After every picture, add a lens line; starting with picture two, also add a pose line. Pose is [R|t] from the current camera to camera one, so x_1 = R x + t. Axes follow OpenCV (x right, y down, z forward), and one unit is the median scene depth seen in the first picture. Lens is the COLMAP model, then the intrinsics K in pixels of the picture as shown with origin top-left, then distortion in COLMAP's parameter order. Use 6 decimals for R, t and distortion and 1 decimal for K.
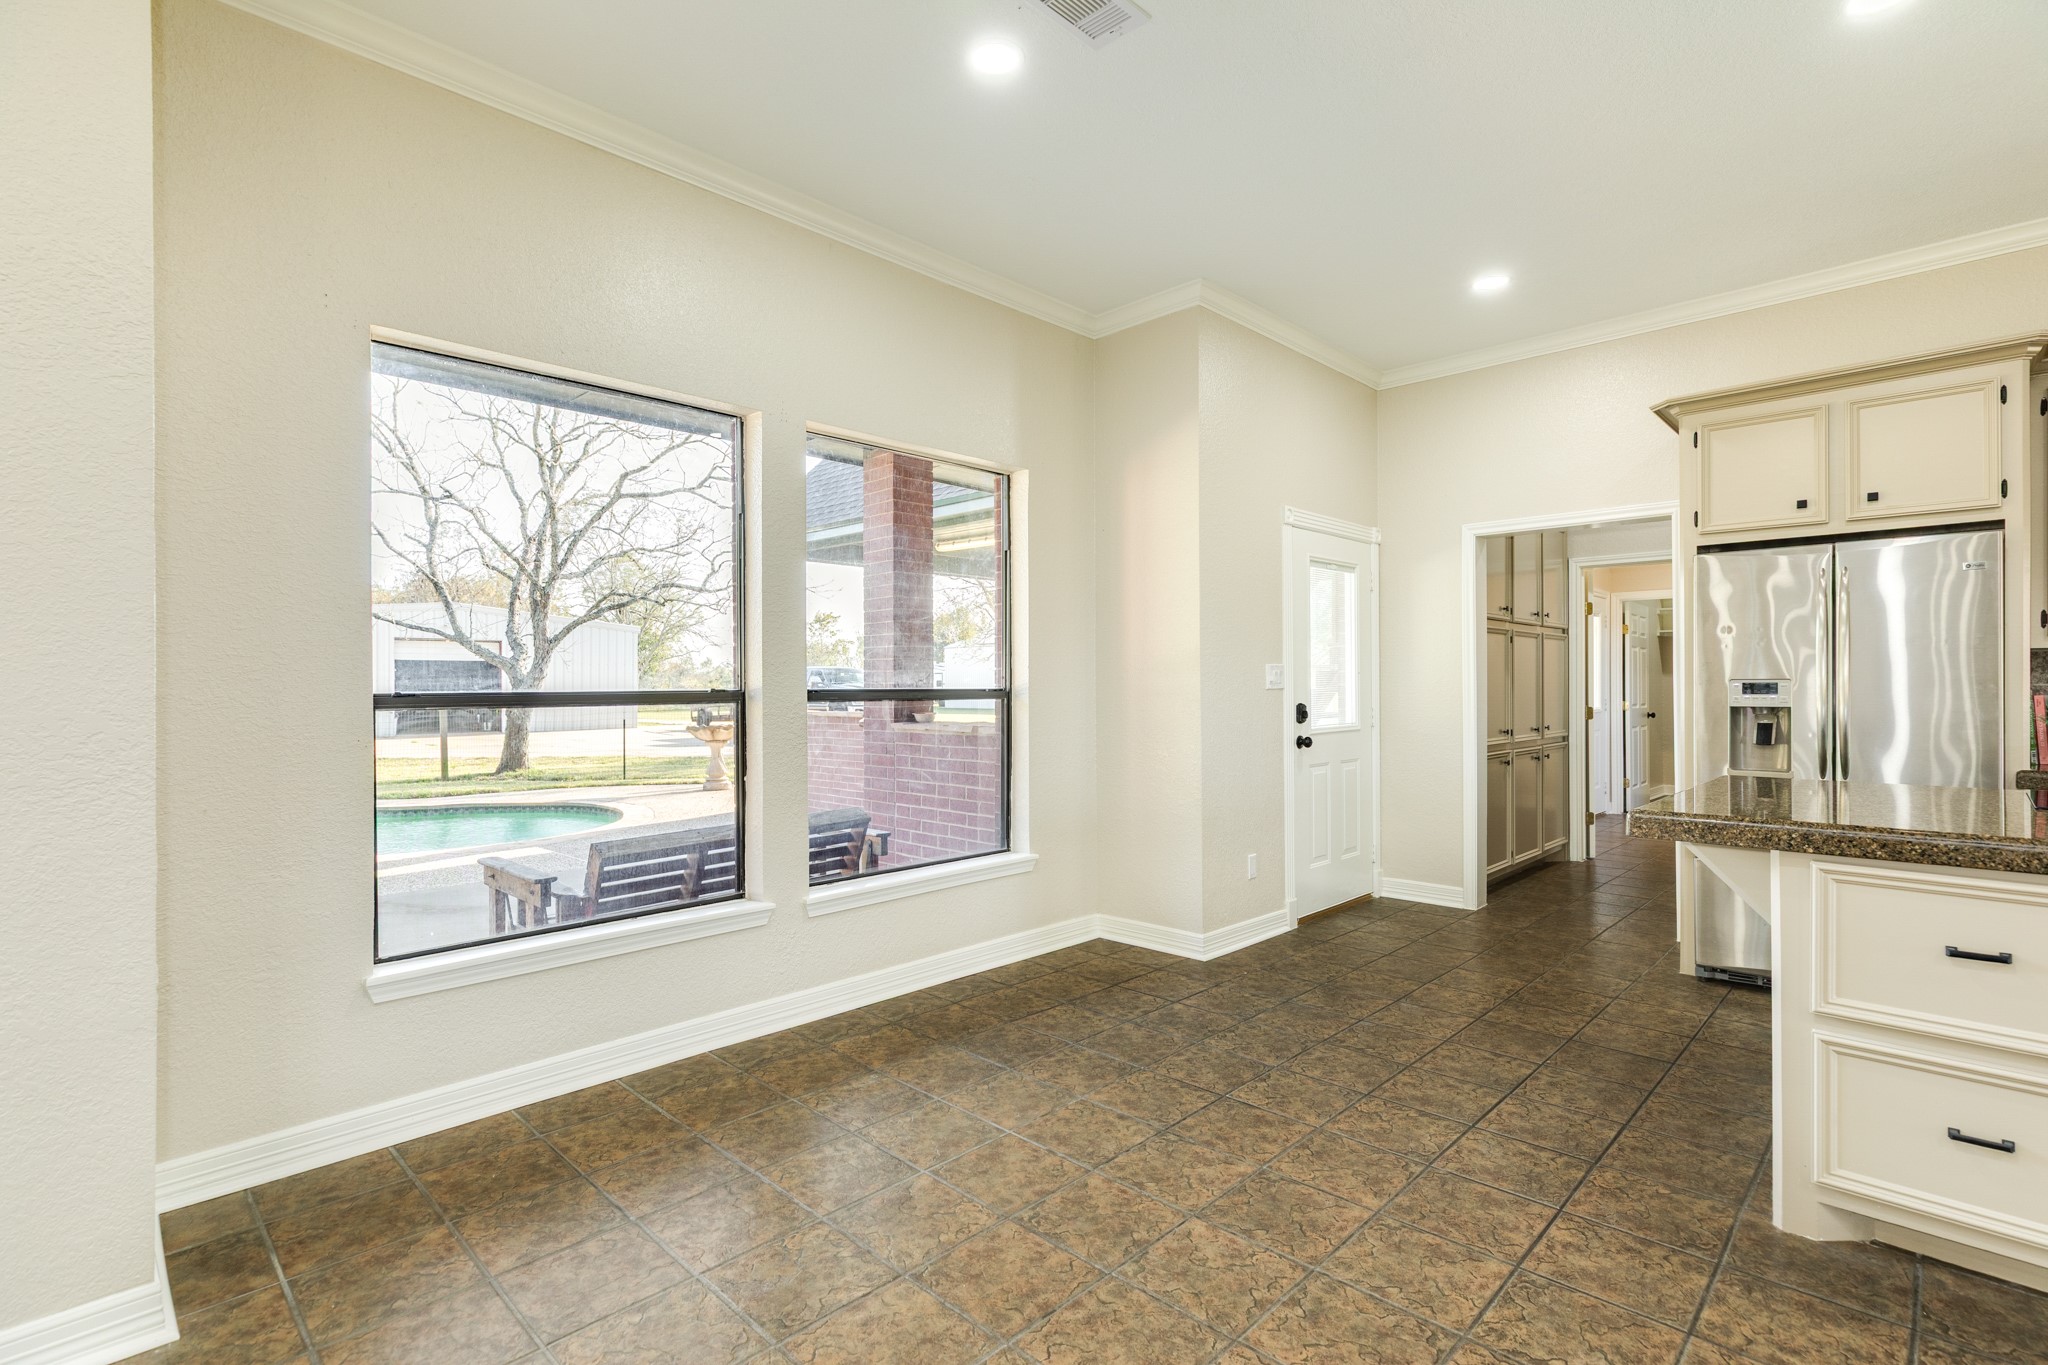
lens RADIAL K [[966.6, 0, 1025.6], [0, 966.6, 685.4], [0, 0, 1]] dist [-0.003265, -0.000407]
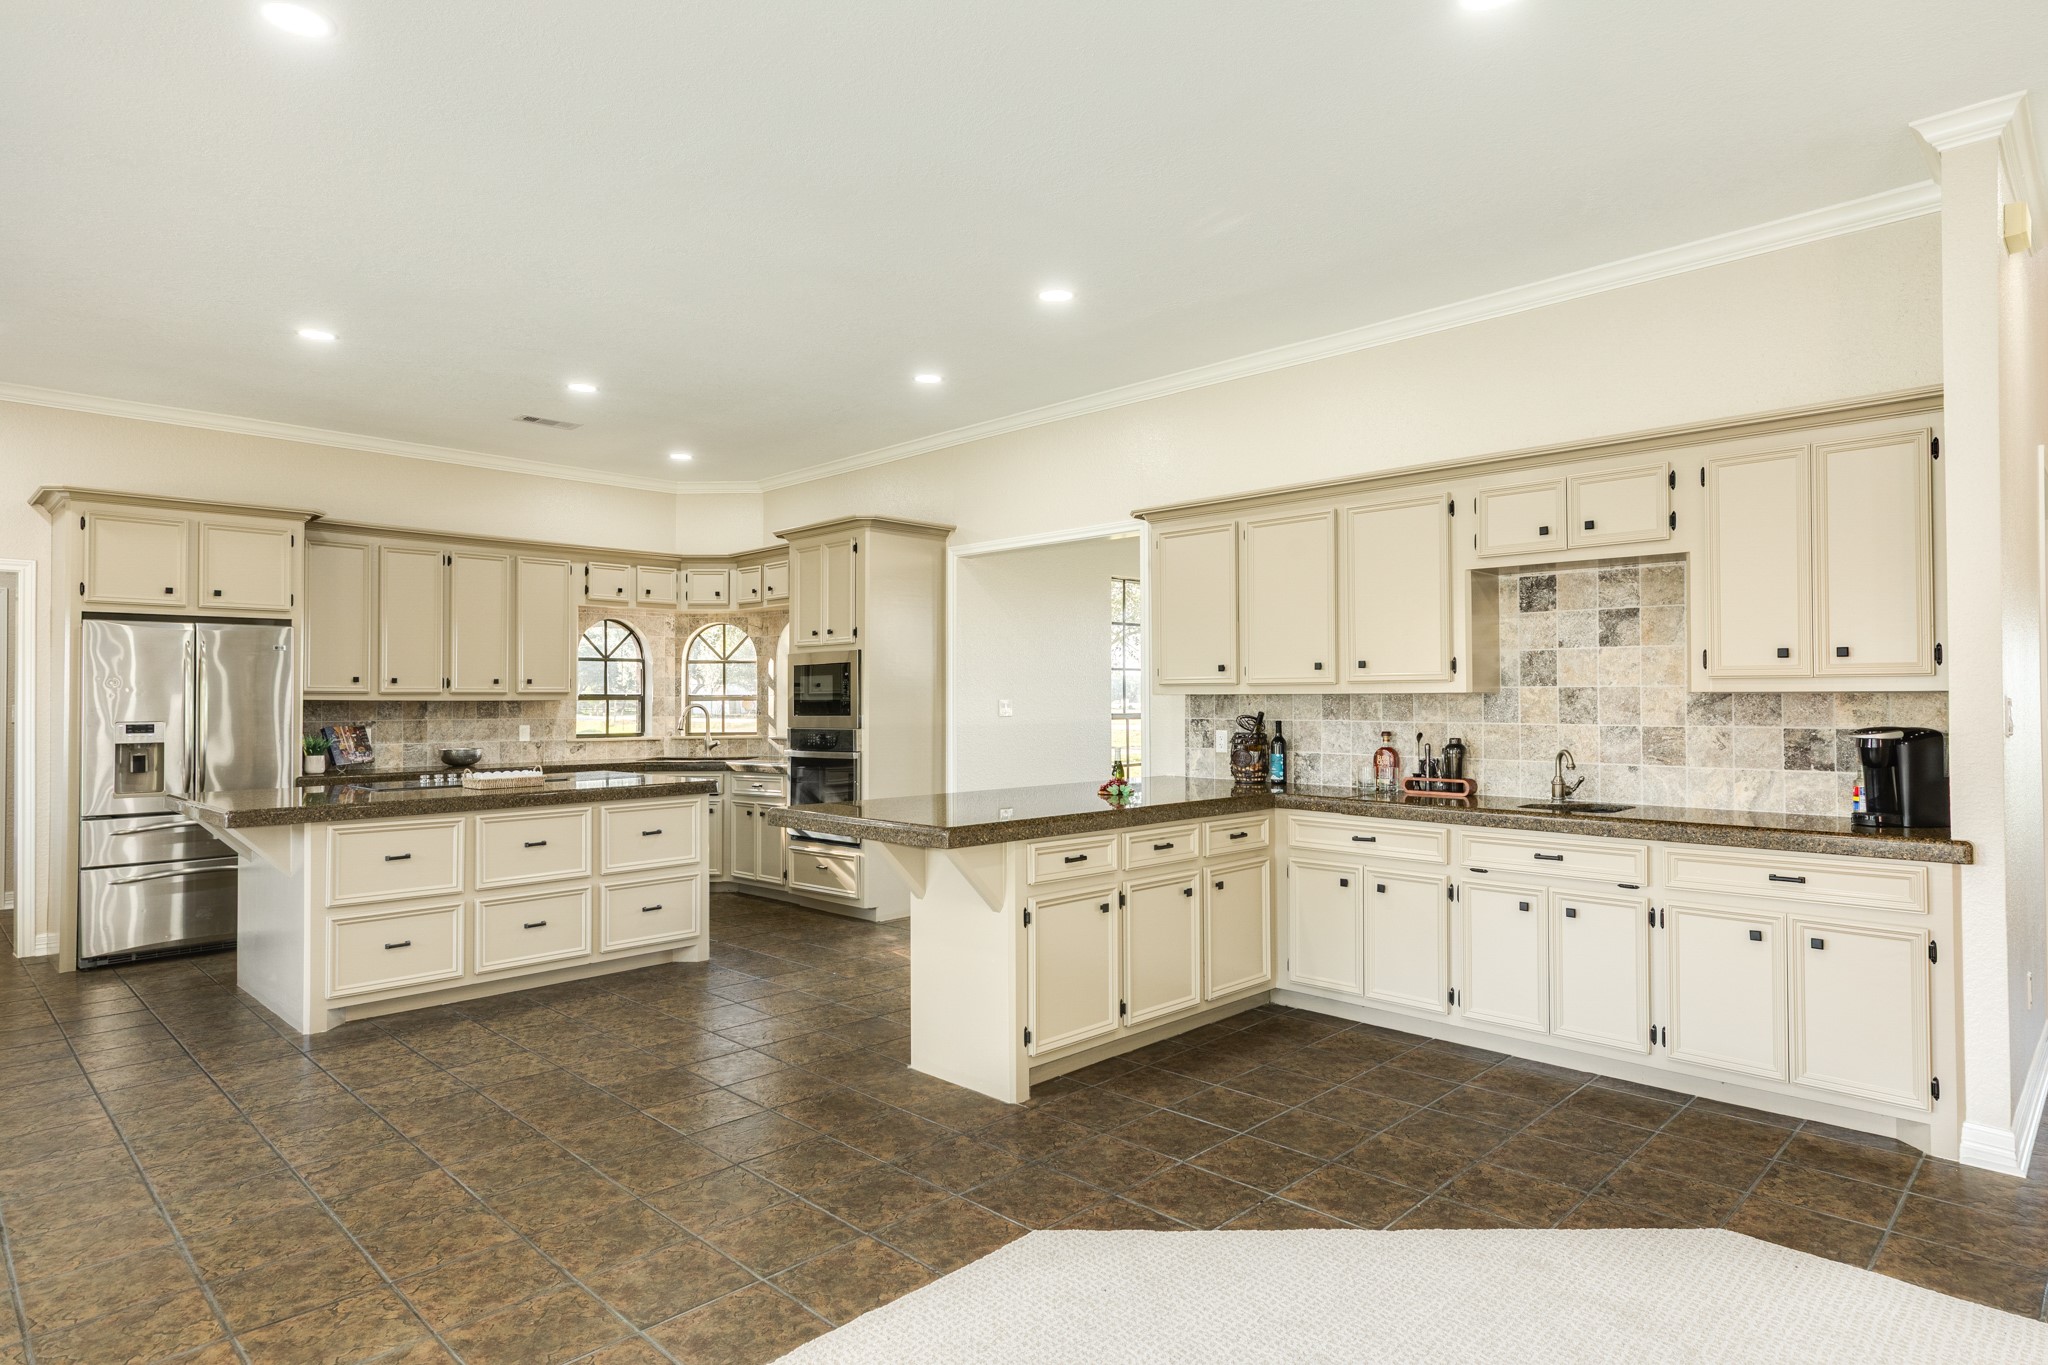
lens RADIAL K [[1129.6, 0, 1025.9], [0, 1129.6, 683.9], [0, 0, 1]] dist [0.001724, 0.000329]
pose [[0.006751, 0.013584, 0.999885, -0.835434], [0.005088, 0.999894, -0.013619, -0.033998], [-0.999964, 0.005180, 0.006681, -0.224291]]
